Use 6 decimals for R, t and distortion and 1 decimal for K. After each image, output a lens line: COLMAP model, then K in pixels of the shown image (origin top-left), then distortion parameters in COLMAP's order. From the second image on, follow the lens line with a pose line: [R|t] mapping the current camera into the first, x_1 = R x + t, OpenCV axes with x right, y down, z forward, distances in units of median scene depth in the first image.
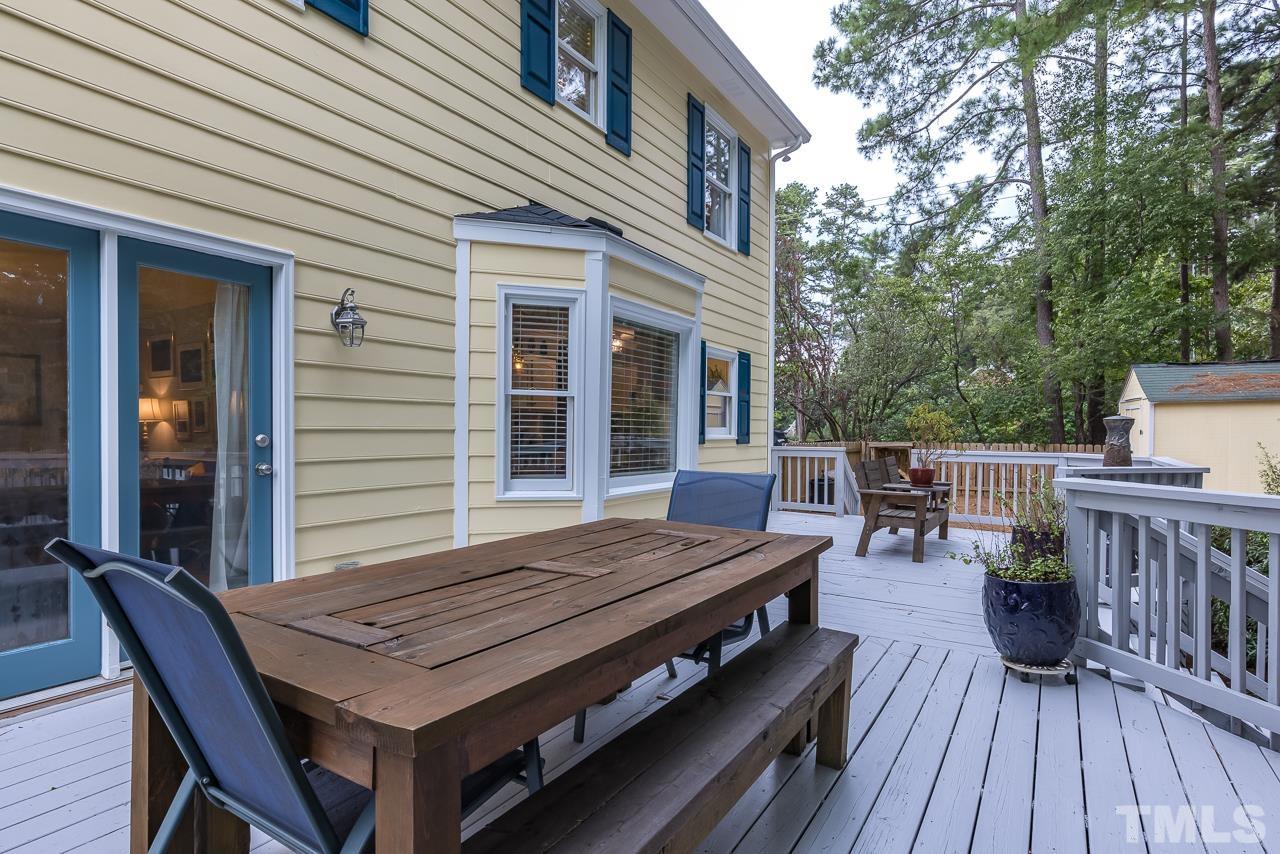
lens RADIAL K [[671.8, 0, 629.7], [0, 671.8, 433.7], [0, 0, 1]] dist [0.005662, 0.000312]
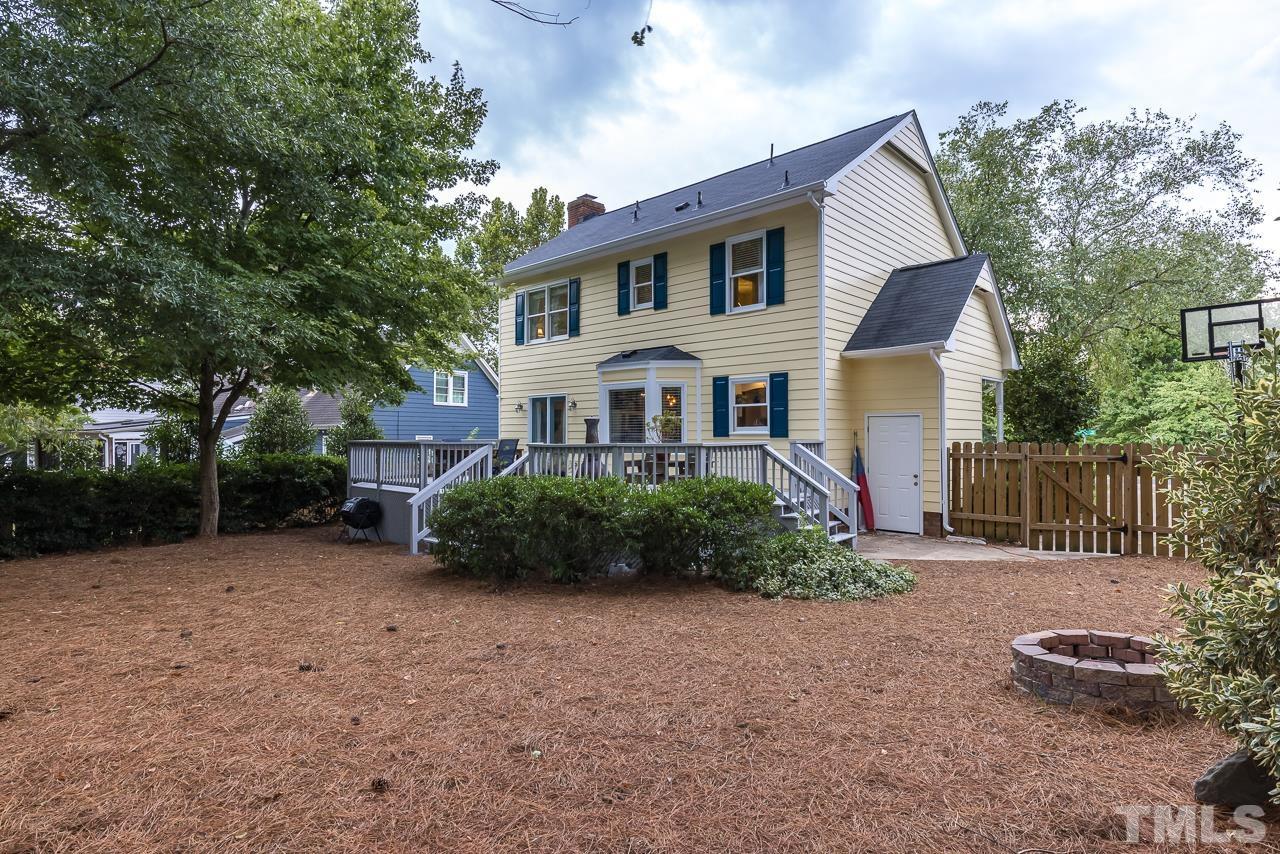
lens RADIAL K [[671.8, 0, 649.2], [0, 671.8, 424.8], [0, 0, 1]] dist [0.005662, 0.000312]
pose [[-0.183653, -0.015164, -0.982874, 0.705558], [-0.000372, 0.999882, -0.015357, 0.004772], [0.982991, -0.002455, -0.183637, 0.429979]]
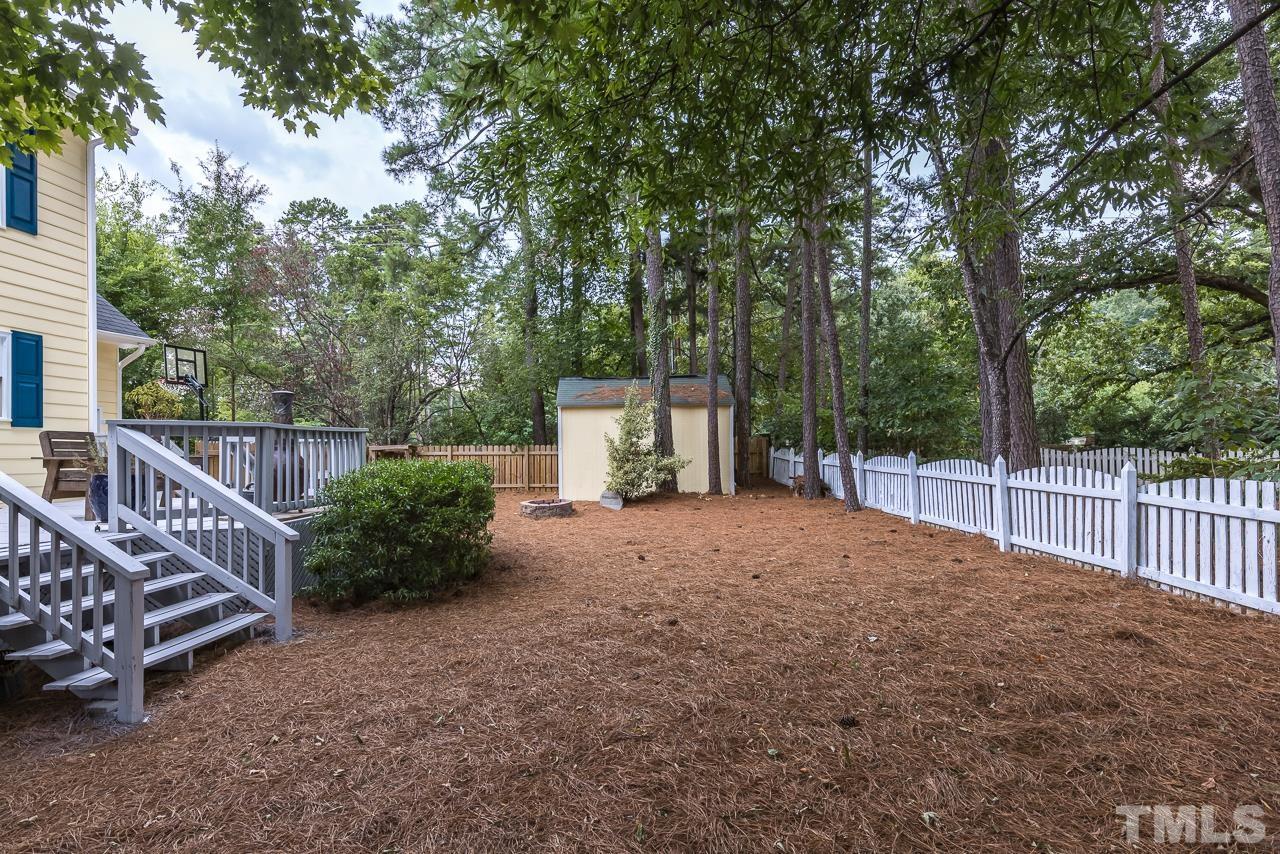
lens RADIAL K [[671.8, 0, 634.7], [0, 671.8, 437.8], [0, 0, 1]] dist [0.005662, 0.000312]
pose [[0.880807, -0.003992, 0.473458, 0.208126], [0.015847, 0.999653, -0.021051, 0.028135], [-0.473210, 0.026045, 0.880565, -0.115932]]
